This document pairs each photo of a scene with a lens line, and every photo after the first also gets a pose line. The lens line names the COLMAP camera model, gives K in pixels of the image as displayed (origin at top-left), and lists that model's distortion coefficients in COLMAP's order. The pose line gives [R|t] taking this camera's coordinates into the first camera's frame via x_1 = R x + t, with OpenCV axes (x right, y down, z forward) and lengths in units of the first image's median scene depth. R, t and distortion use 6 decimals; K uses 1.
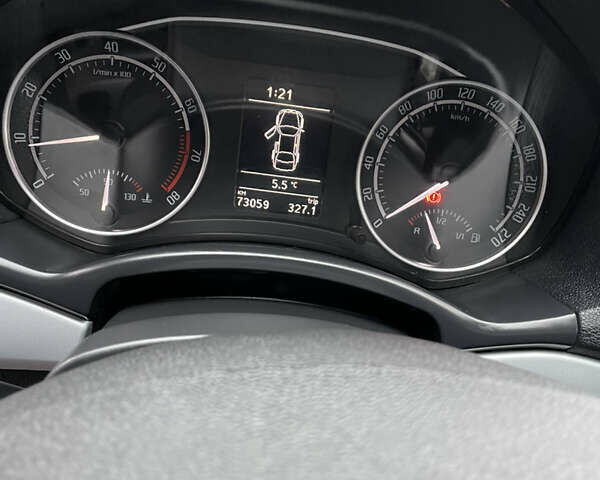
lens RADIAL K [[624.1, 0, 301.4], [0, 624.1, 239.5], [0, 0, 1]] dist [0.050156, 0.000000]
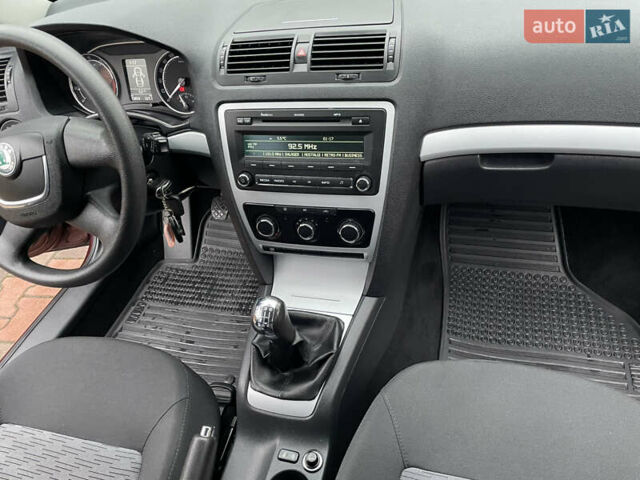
lens RADIAL K [[494.4, 0, 319.4], [0, 494.4, 240.5], [0, 0, 1]] dist [0.039090, -0.038036]
pose [[0.919030, -0.022183, -0.393562, 1.794043], [0.093236, 0.982318, 0.162354, 0.332912], [0.383002, -0.185903, 0.904848, -1.097653]]
